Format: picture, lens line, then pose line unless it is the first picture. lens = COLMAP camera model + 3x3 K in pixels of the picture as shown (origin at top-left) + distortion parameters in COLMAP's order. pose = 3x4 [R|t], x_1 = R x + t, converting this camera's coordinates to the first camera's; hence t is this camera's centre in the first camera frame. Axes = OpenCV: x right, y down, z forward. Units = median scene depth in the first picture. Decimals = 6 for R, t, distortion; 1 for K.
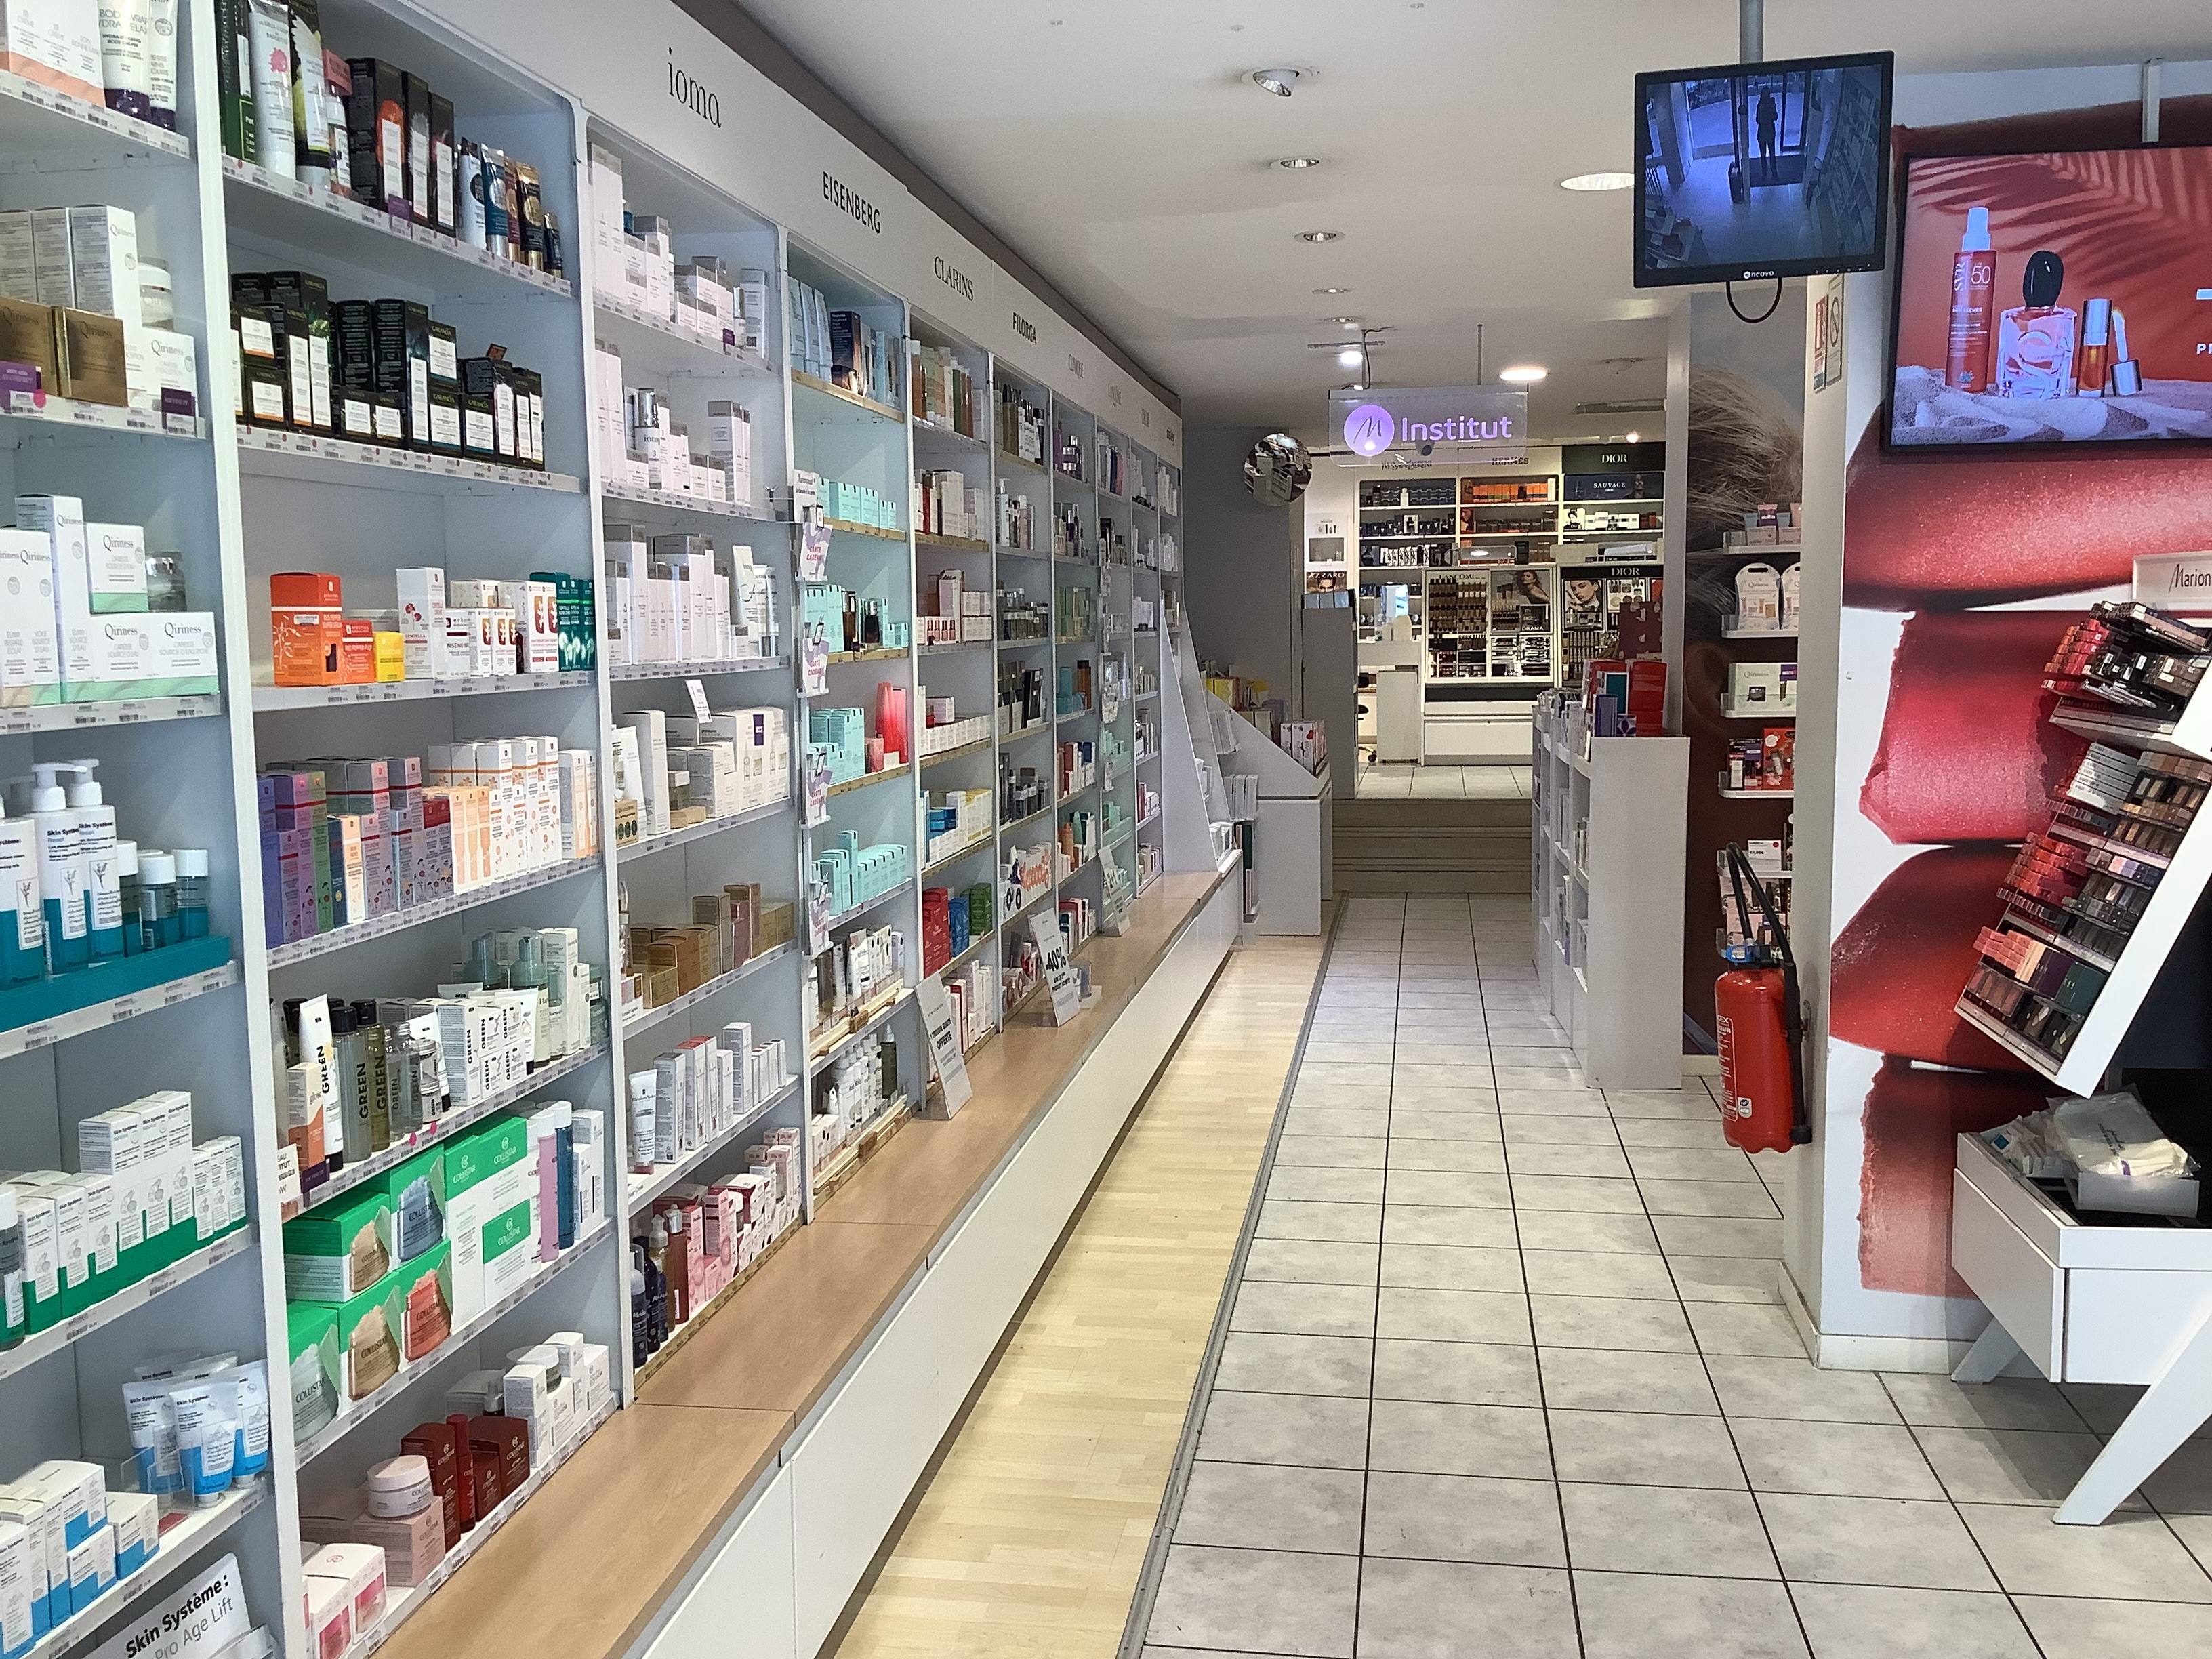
lens RADIAL K [[2020.1, 0, 1095.2], [0, 2020.1, 831.3], [0, 0, 1]] dist [0.076211, -0.143111]
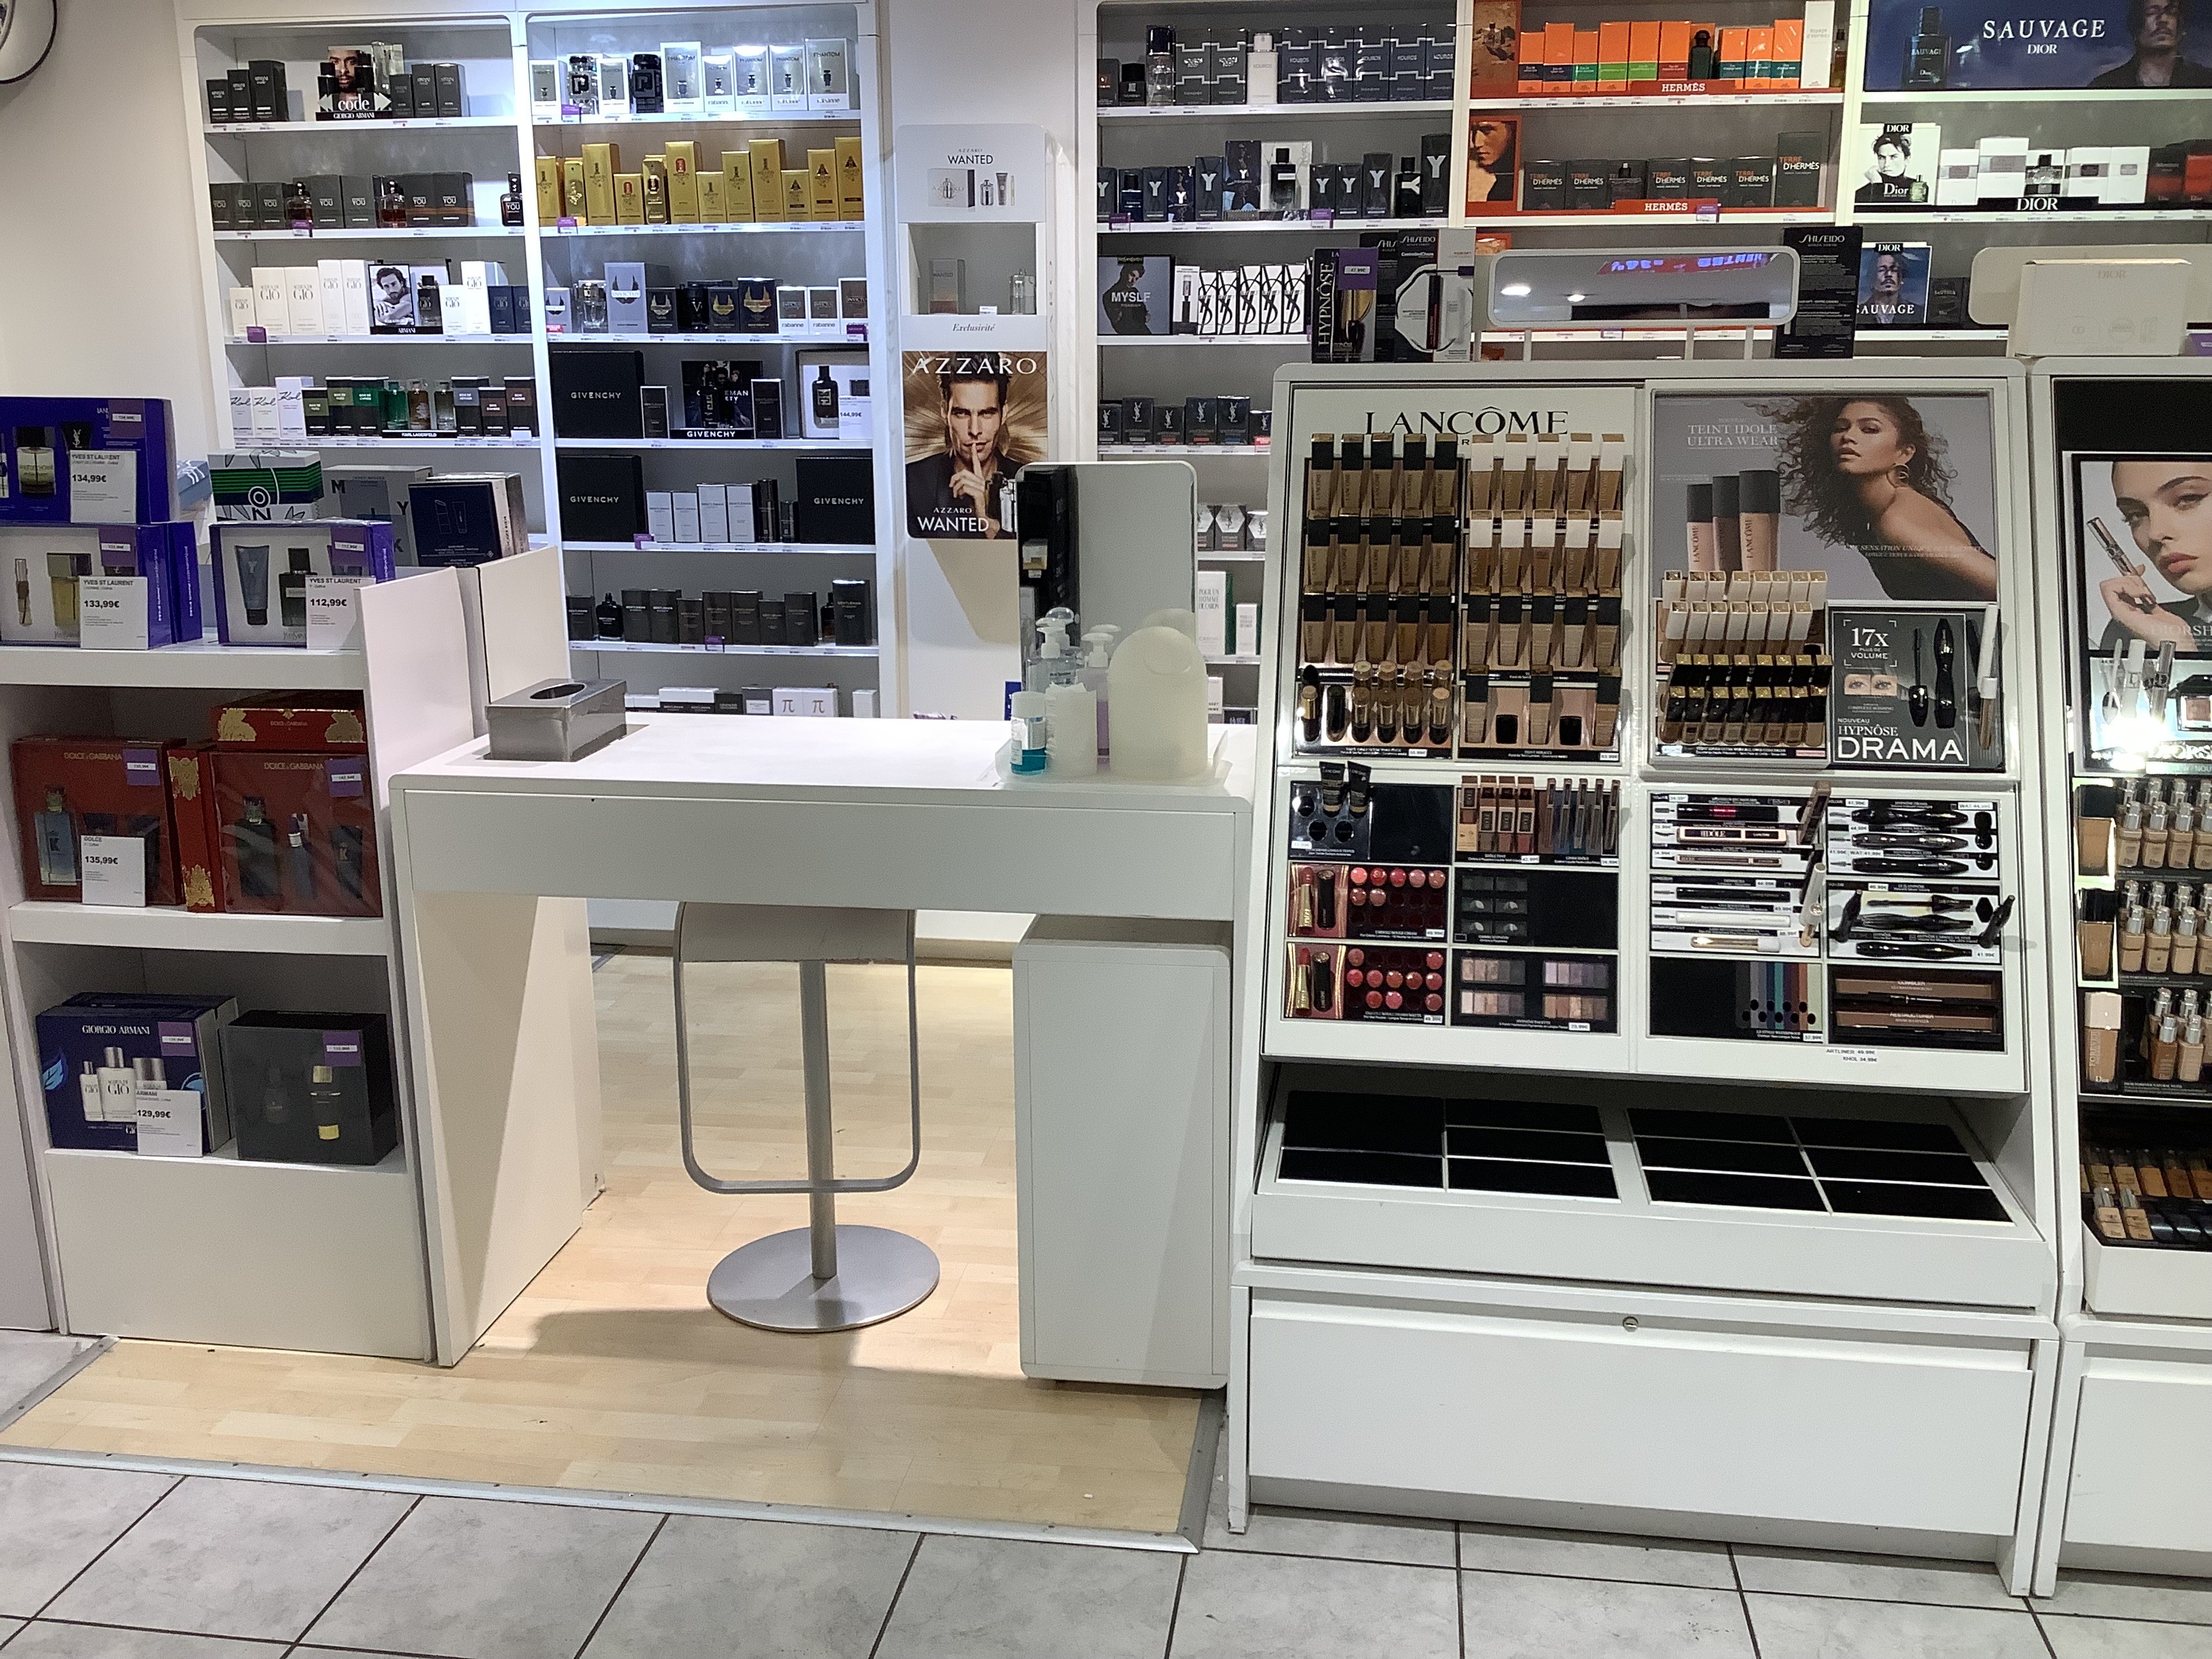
lens RADIAL K [[2020.1, 0, 1098.1], [0, 2020.1, 839.3], [0, 0, 1]] dist [0.076211, -0.143111]
pose [[0.999693, 0.008721, 0.023202, 0.141680], [-0.011658, 0.991491, 0.129650, -0.111551], [-0.021874, -0.129880, 0.991288, 0.813684]]
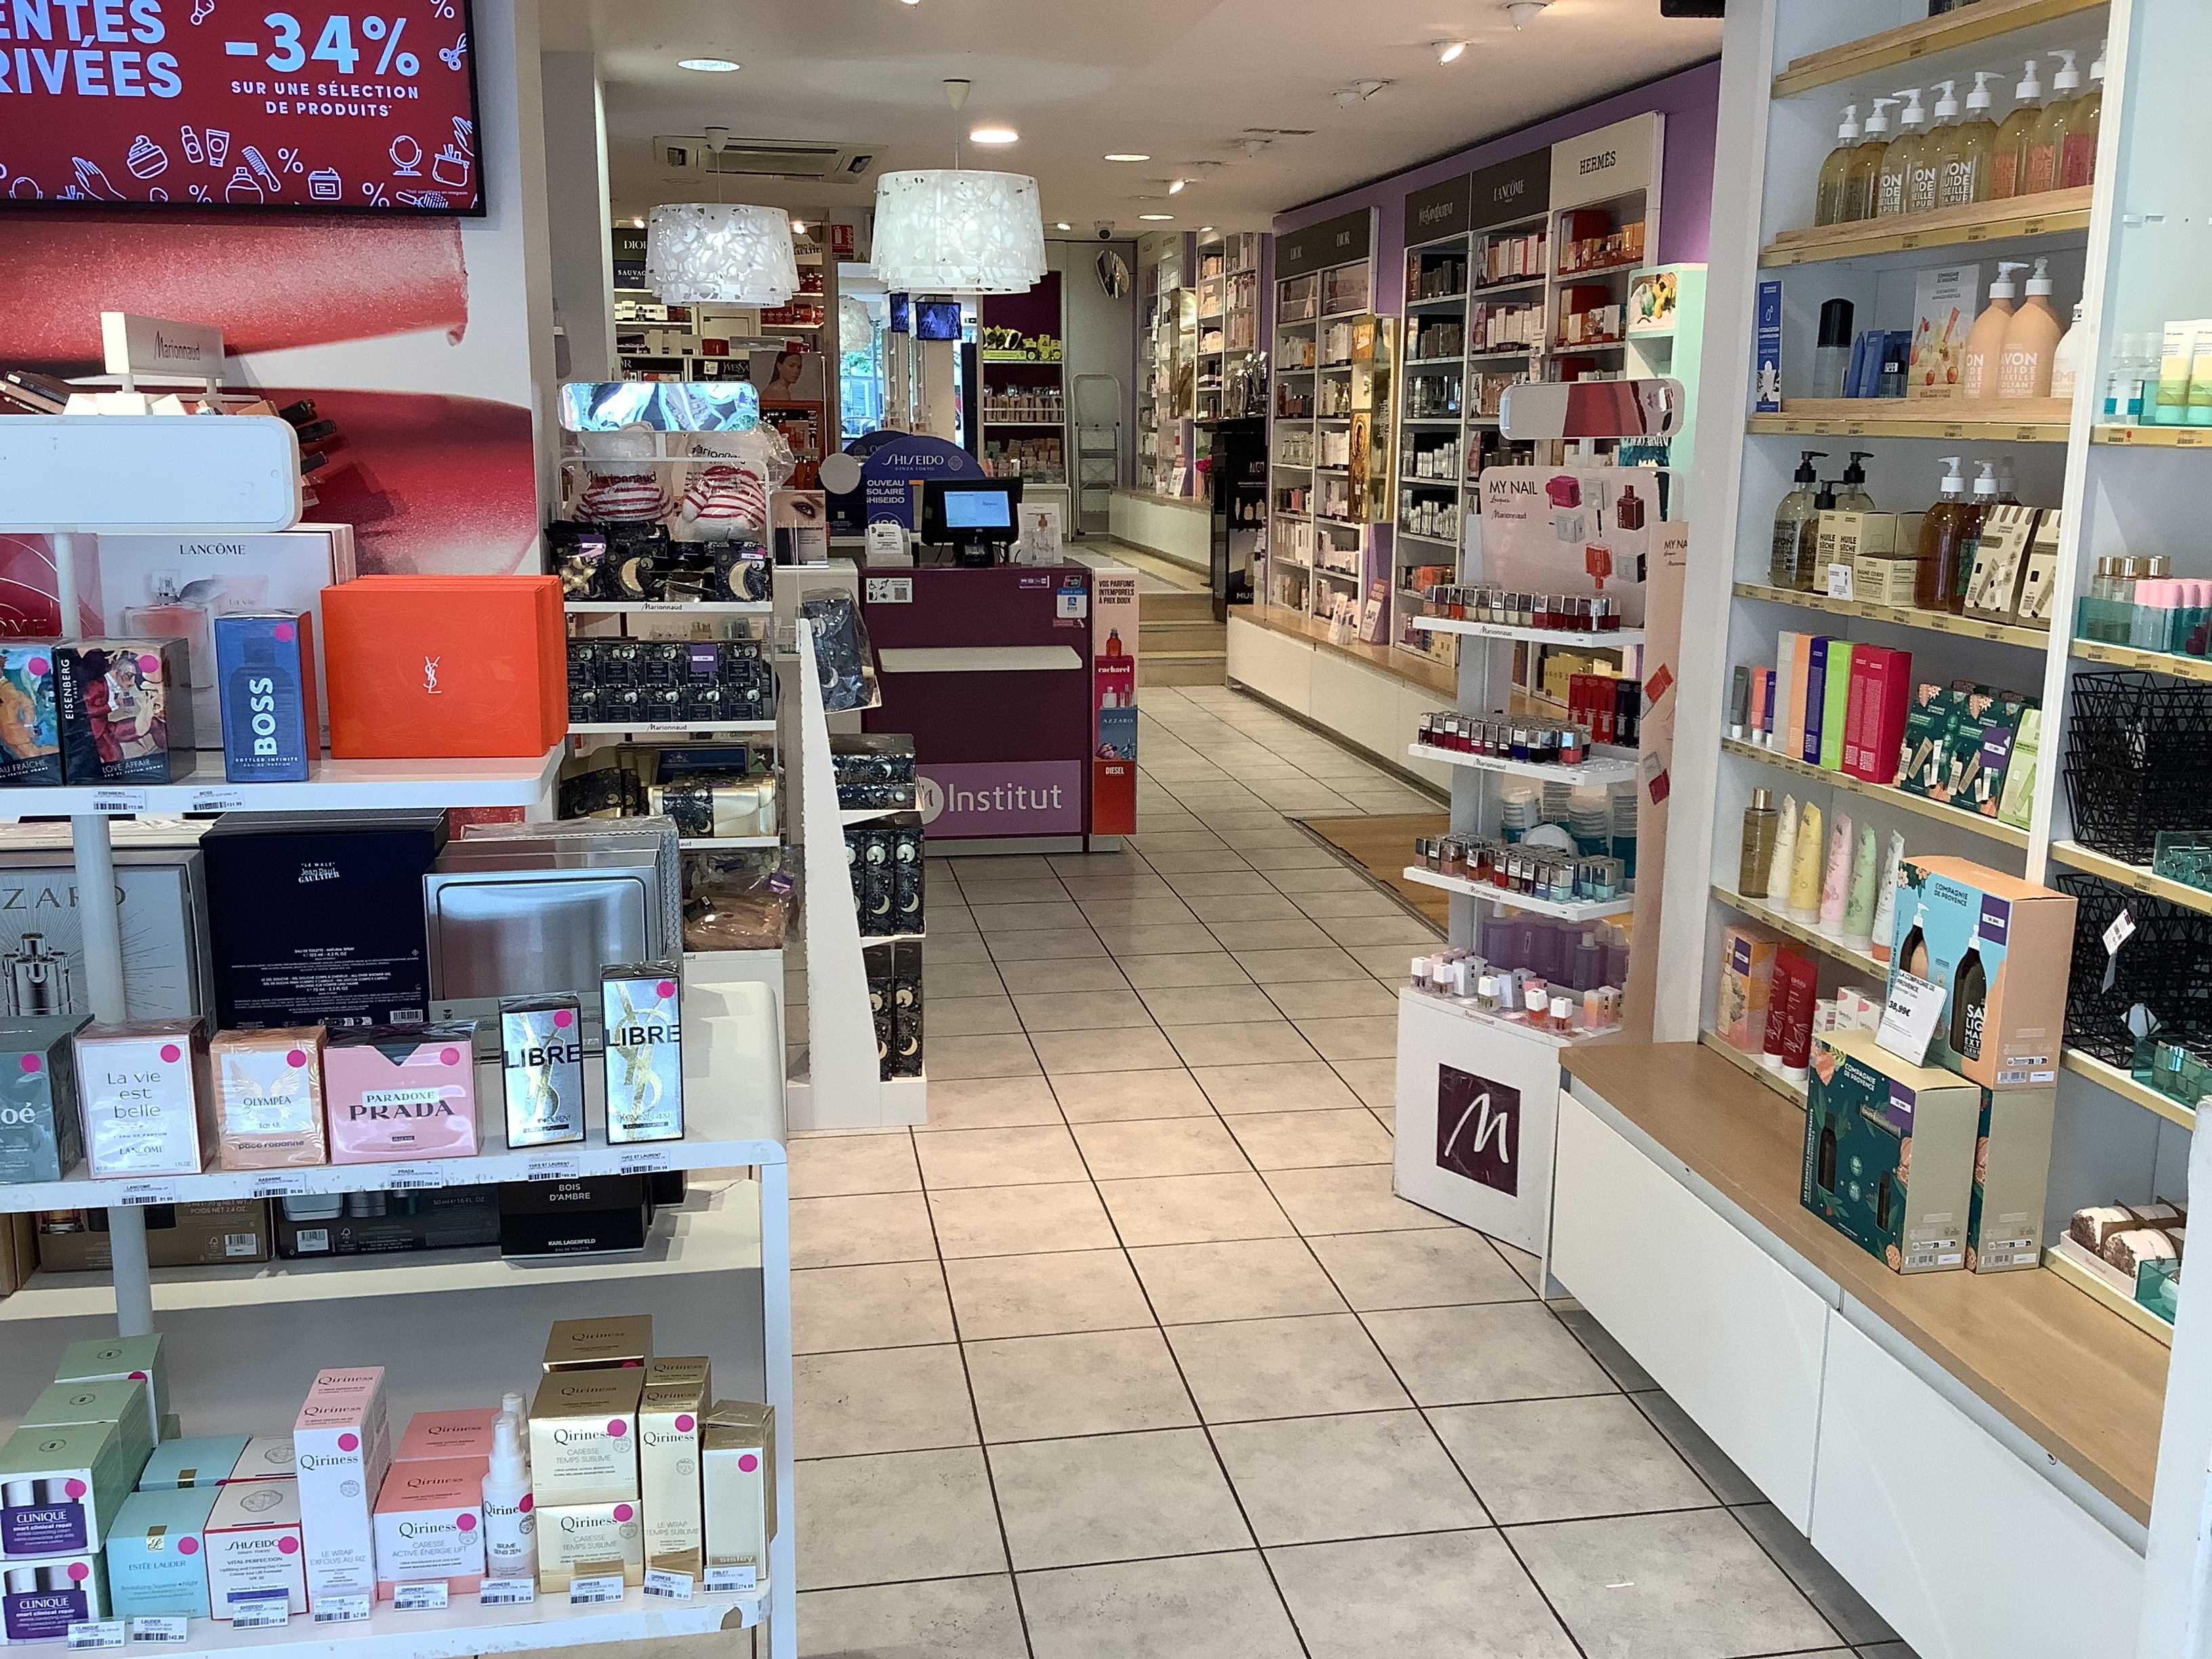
lens RADIAL K [[2020.1, 0, 1114.3], [0, 2020.1, 833.5], [0, 0, 1]] dist [0.076211, -0.143111]
pose [[0.942639, -0.044924, 0.330778, 0.151176], [0.012645, 0.994997, 0.099099, 0.001714], [-0.333575, -0.089232, 0.938491, -0.008043]]
